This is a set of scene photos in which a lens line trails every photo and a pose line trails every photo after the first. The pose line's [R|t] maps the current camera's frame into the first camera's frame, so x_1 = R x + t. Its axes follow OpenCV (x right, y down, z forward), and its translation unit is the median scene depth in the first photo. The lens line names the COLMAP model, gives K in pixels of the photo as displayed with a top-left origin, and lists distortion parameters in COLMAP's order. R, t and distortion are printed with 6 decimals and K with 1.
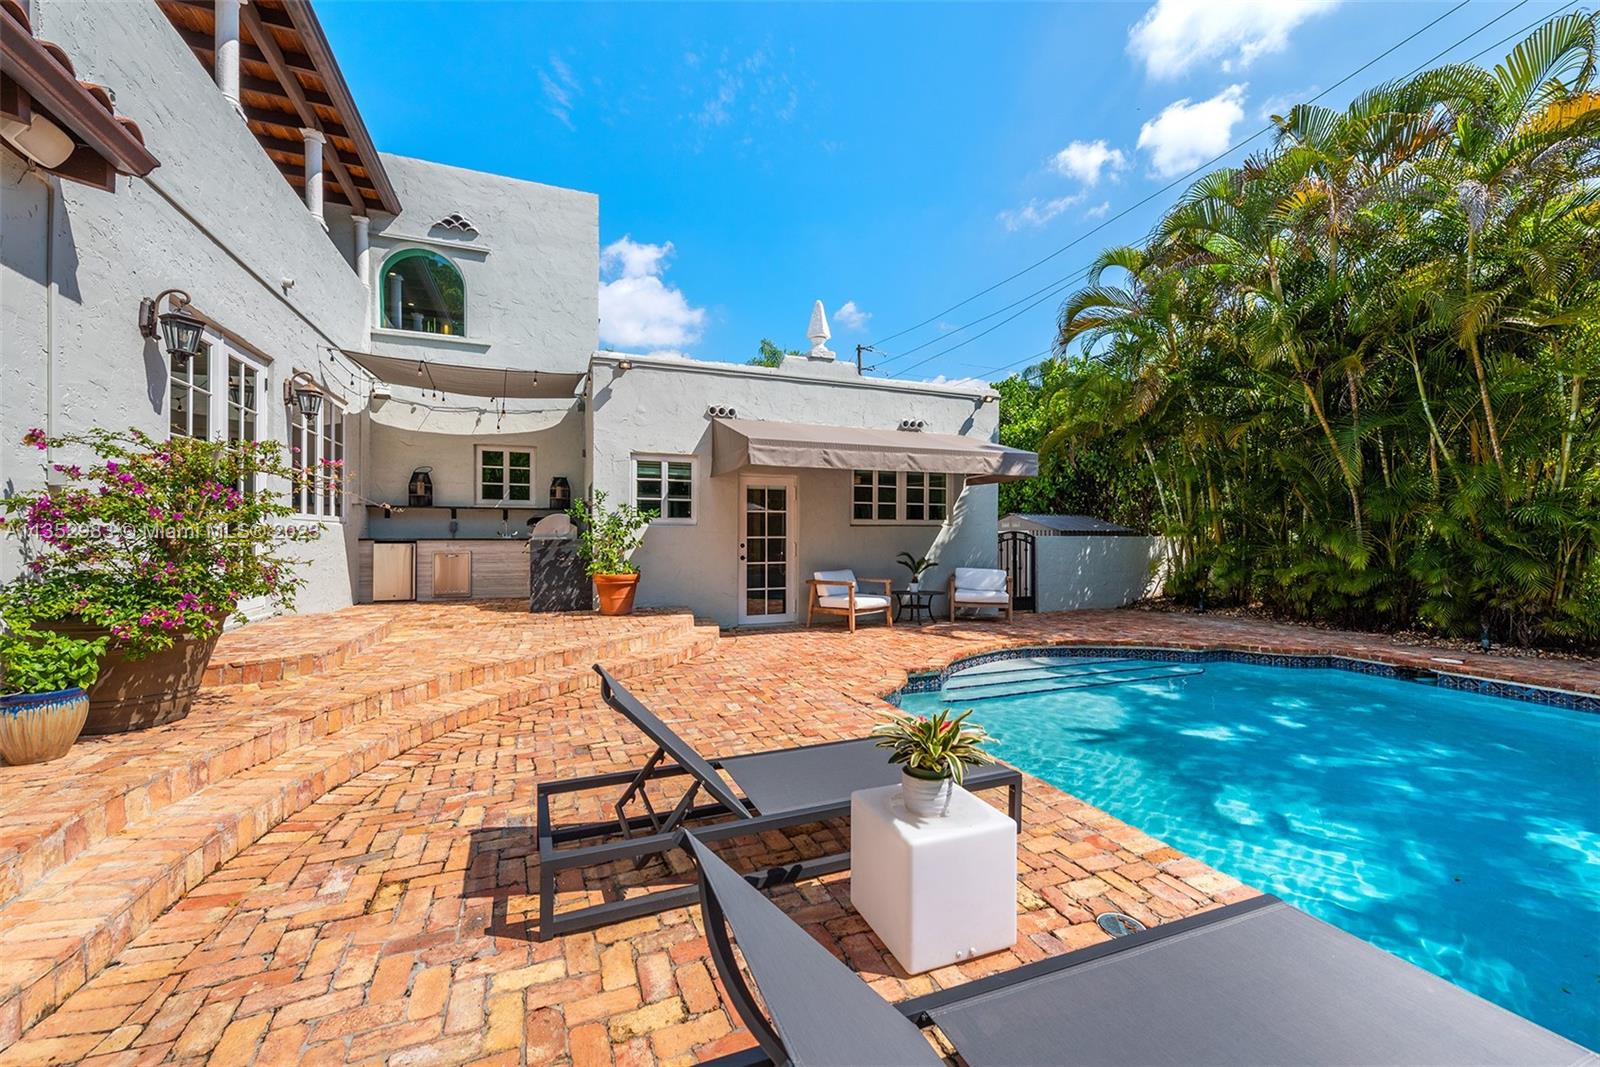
lens RADIAL K [[629.7, 0, 798.0], [0, 629.7, 536.8], [0, 0, 1]] dist [0.013704, -0.002854]
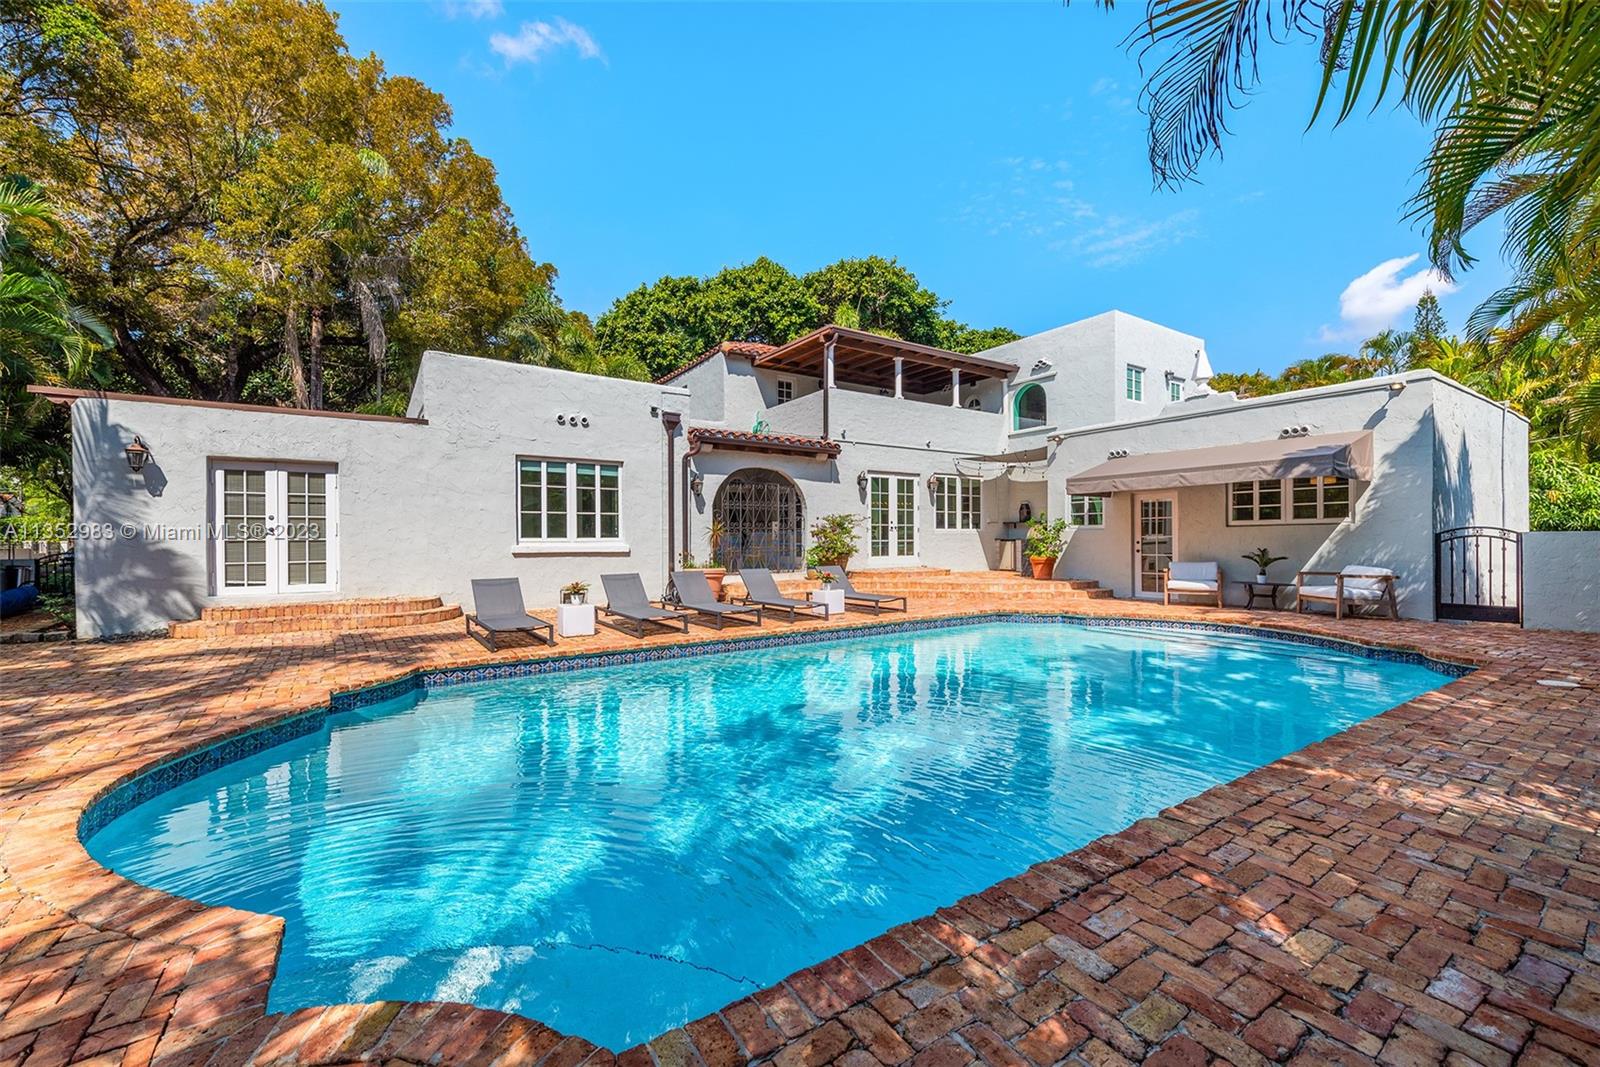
lens RADIAL K [[671.2, 0, 801.4], [0, 671.2, 541.1], [0, 0, 1]] dist [-0.000291, -0.000003]
pose [[0.215213, -0.004072, -0.976559, 1.202282], [0.003461, 0.999988, -0.003407, 0.012140], [0.976561, -0.002646, 0.215224, -0.080421]]
